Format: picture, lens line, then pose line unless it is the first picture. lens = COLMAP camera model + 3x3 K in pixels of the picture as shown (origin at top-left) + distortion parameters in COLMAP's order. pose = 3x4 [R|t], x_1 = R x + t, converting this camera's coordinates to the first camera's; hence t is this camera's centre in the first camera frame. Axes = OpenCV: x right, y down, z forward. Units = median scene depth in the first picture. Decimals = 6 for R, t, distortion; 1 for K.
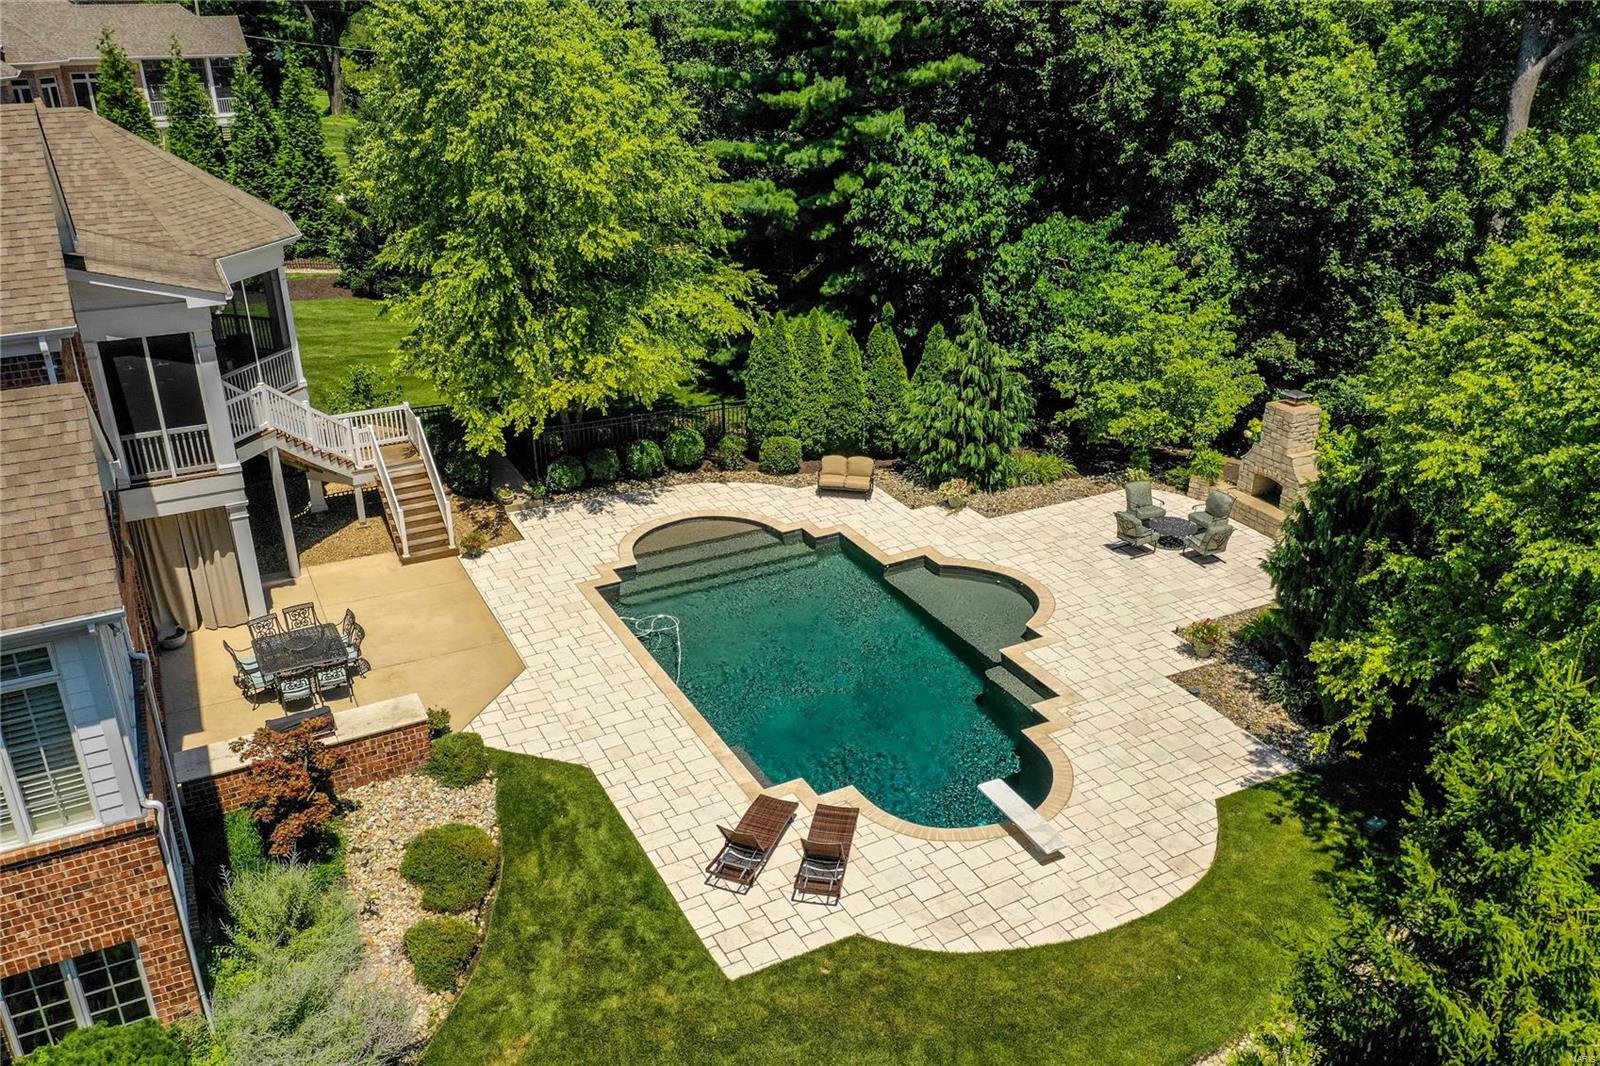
lens RADIAL K [[1284.9, 0, 790.5], [0, 1284.9, 529.0], [0, 0, 1]] dist [-0.004591, -0.003345]
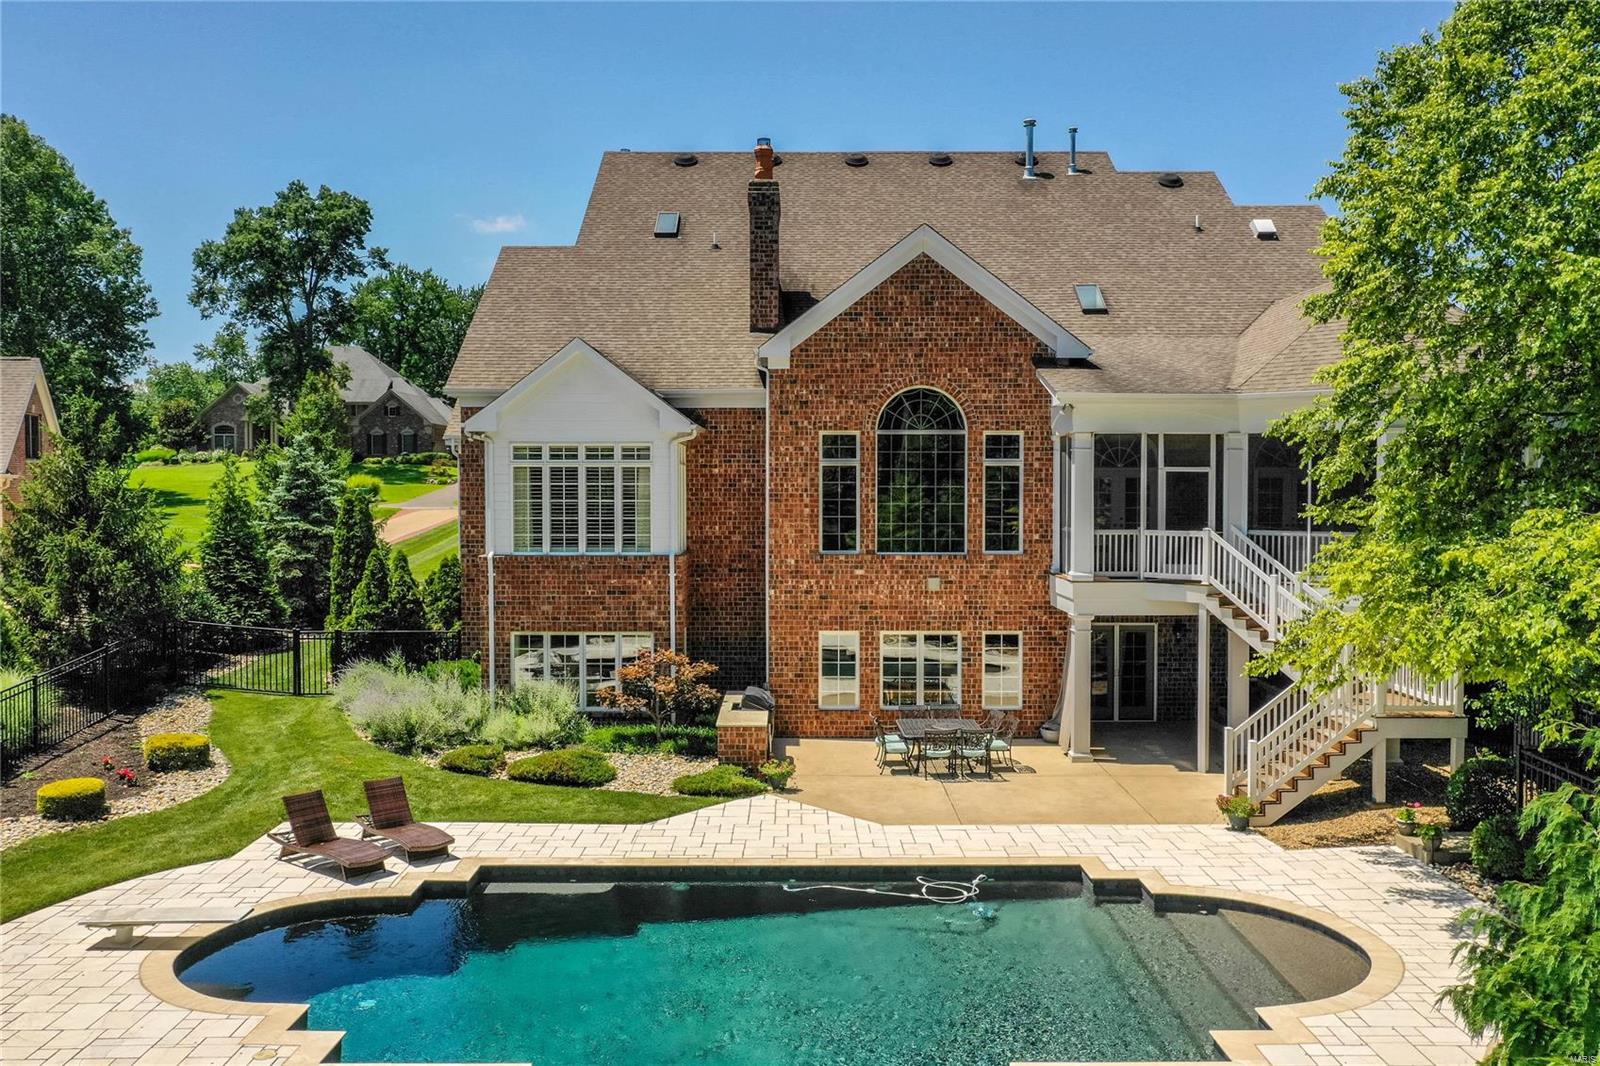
lens RADIAL K [[1284.9, 0, 790.5], [0, 1284.9, 529.0], [0, 0, 1]] dist [-0.004591, -0.003345]
pose [[-0.459359, 0.034790, -0.887569, 0.614993], [-0.362698, 0.904788, 0.223179, -0.254277], [0.810826, 0.424438, -0.403004, 1.385746]]
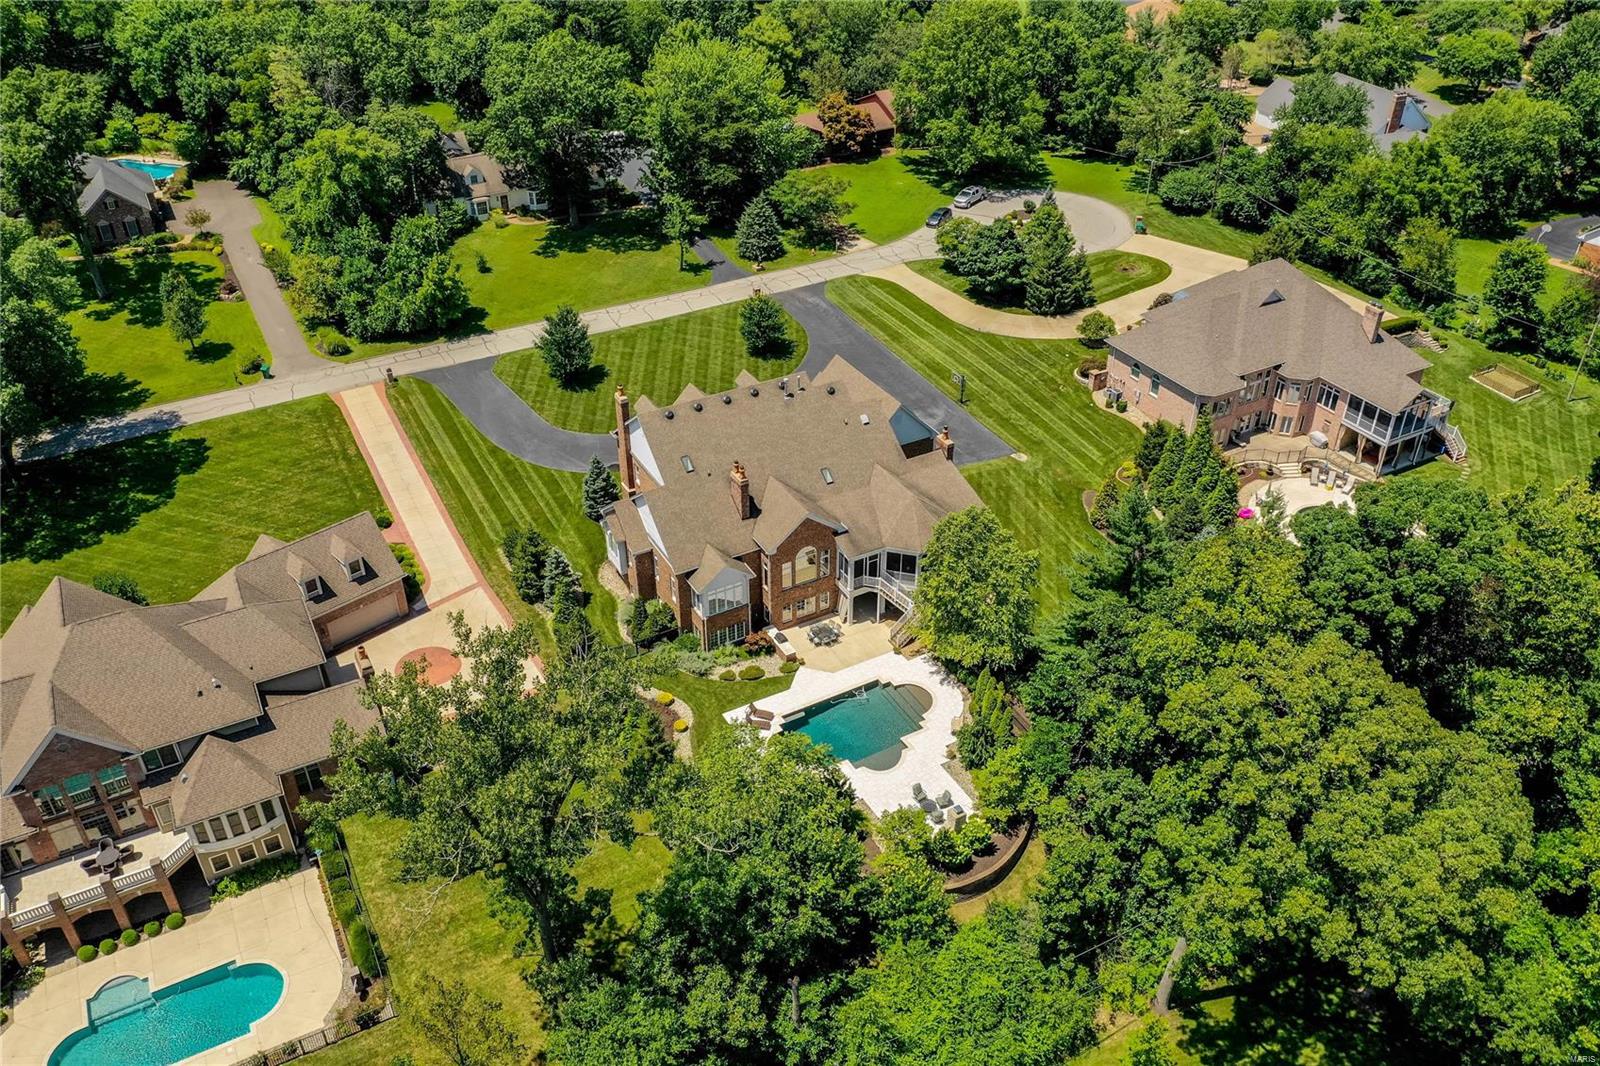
lens RADIAL K [[1284.9, 0, 790.5], [0, 1284.9, 529.0], [0, 0, 1]] dist [-0.004591, -0.003345]
pose [[0.027234, 0.571707, -0.820006, 3.165096], [-0.406961, 0.755595, 0.513283, -2.510076], [0.913040, 0.319731, 0.253240, -0.284207]]
